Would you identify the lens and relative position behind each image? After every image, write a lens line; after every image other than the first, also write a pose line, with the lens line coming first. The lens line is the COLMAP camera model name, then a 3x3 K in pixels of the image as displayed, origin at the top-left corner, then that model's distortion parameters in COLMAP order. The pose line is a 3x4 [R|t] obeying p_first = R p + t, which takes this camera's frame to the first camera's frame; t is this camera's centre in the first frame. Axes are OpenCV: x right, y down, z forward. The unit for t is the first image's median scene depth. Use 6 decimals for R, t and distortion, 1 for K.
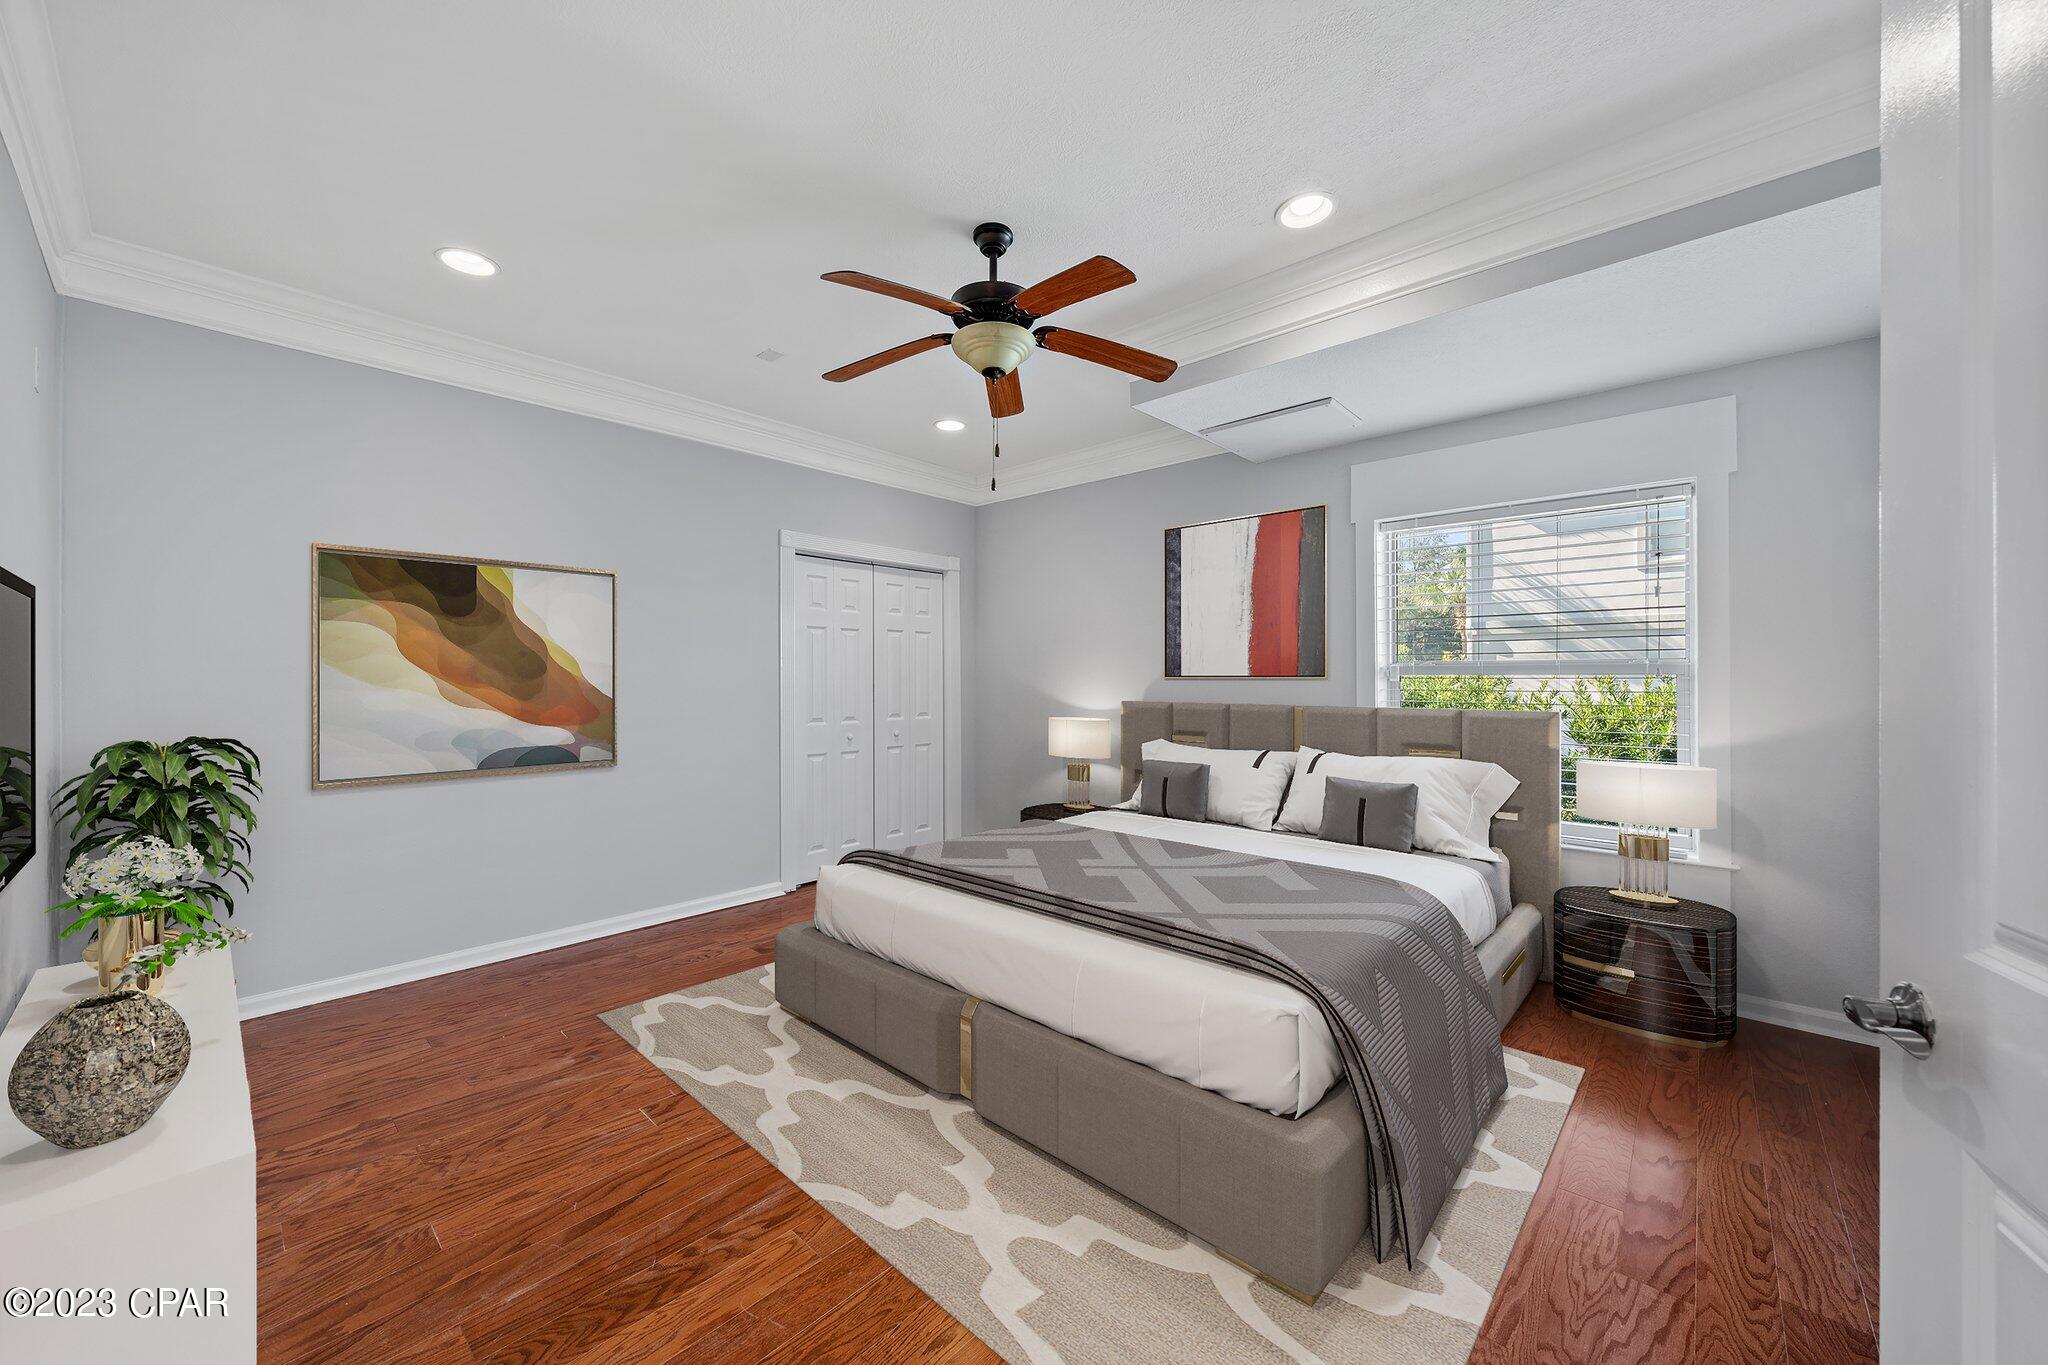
lens RADIAL K [[741.4, 0, 1027.4], [0, 741.4, 669.8], [0, 0, 1]] dist [-0.004864, -0.000231]
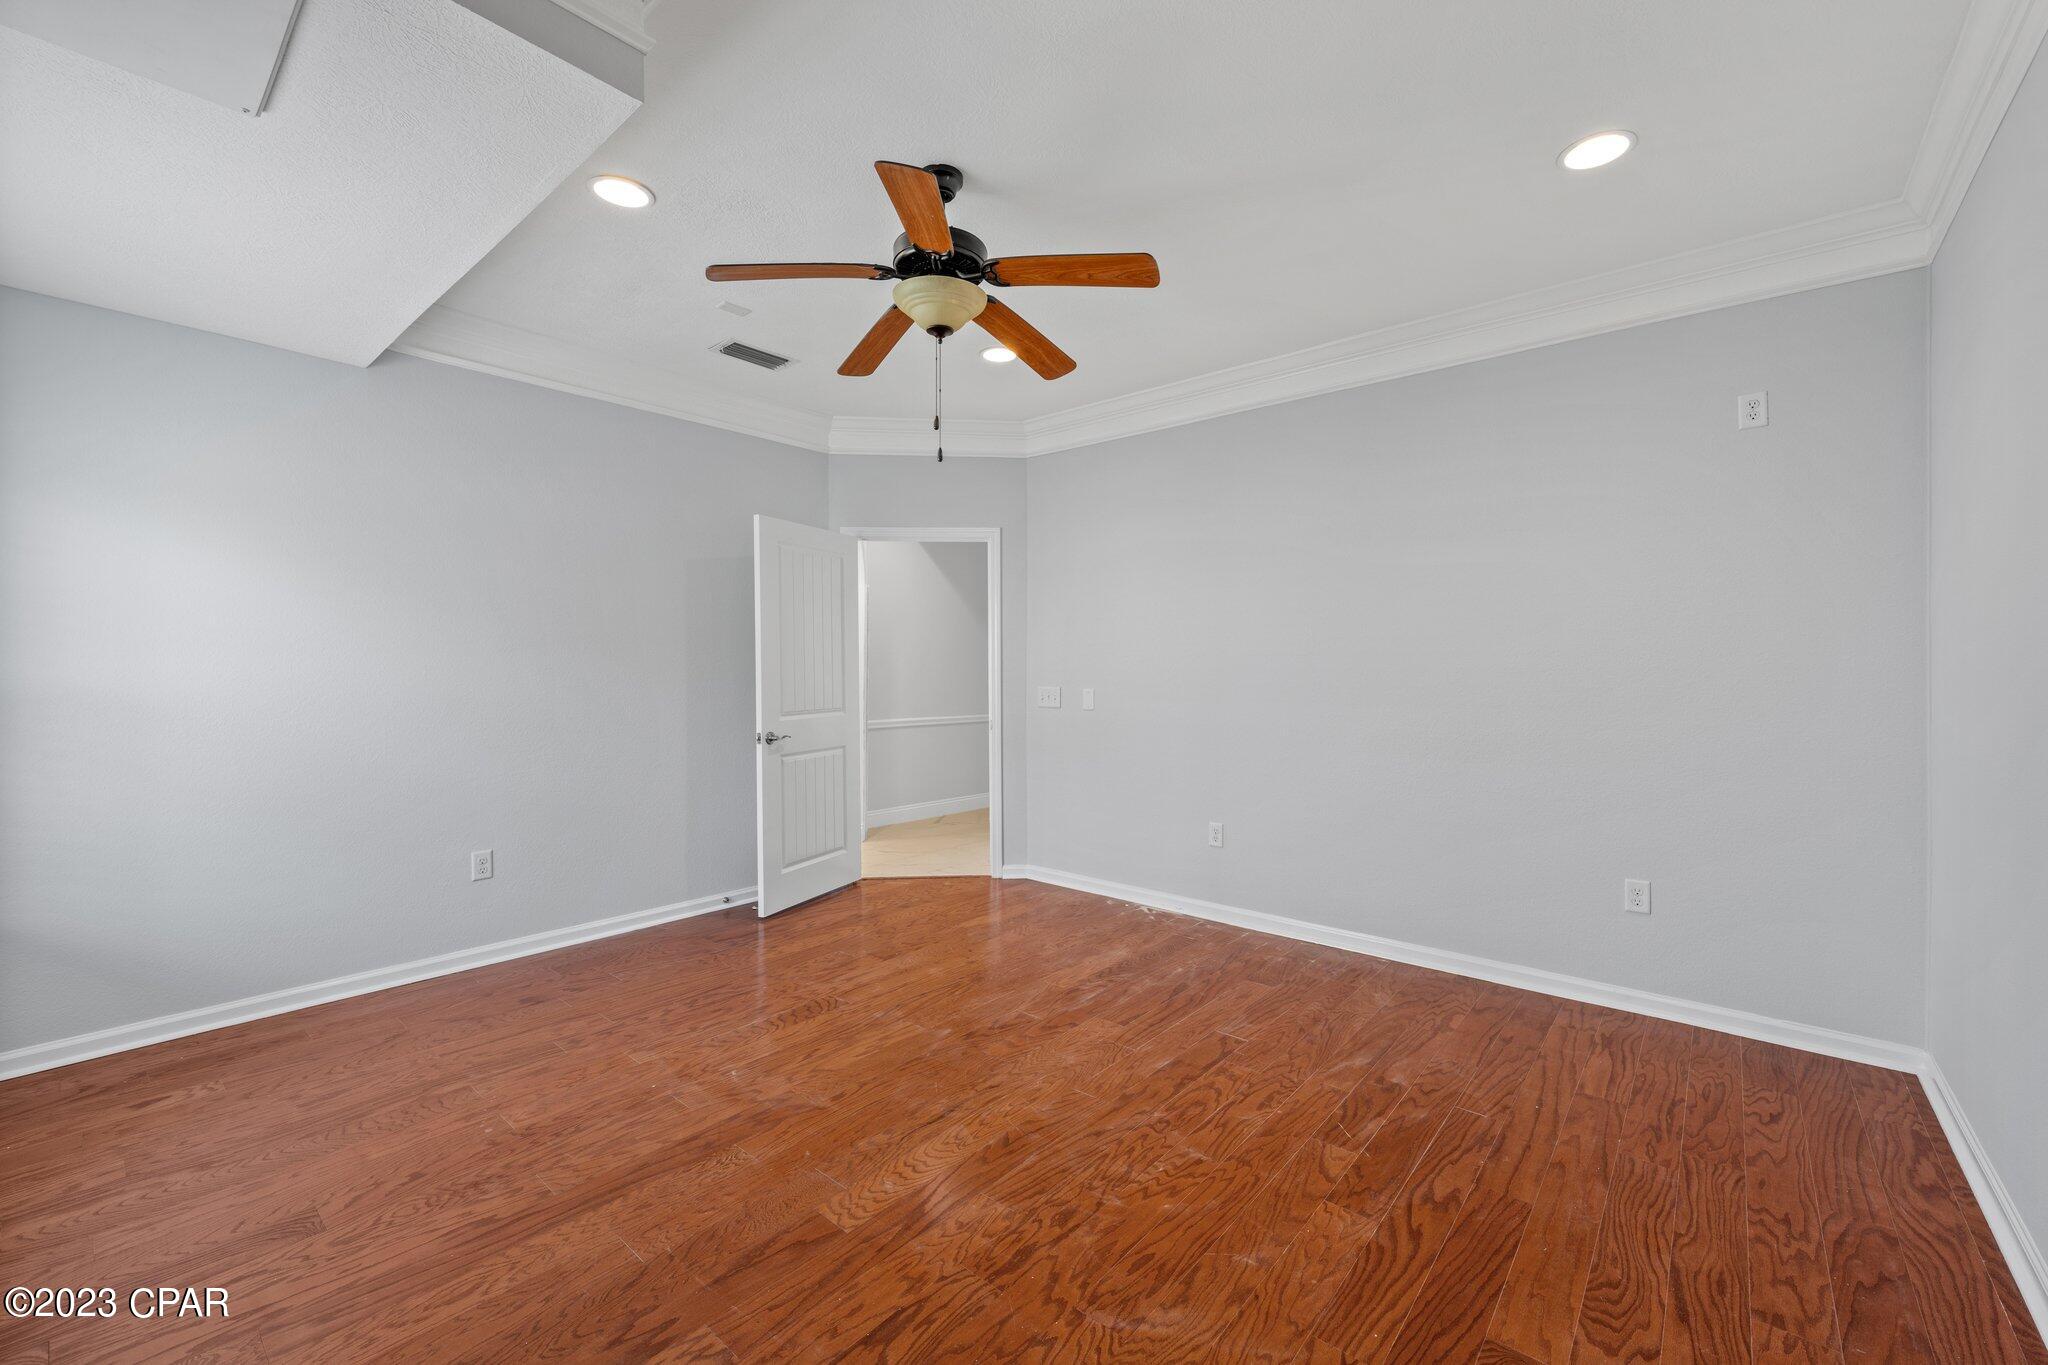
lens RADIAL K [[777.1, 0, 1024.0], [0, 777.1, 682.5], [0, 0, 1]] dist [0.003228, 0.000197]
pose [[-0.999502, -0.004806, -0.031198, -0.145758], [-0.004962, 0.999976, 0.004925, 0.032032], [0.031174, 0.005078, -0.999501, 2.384069]]
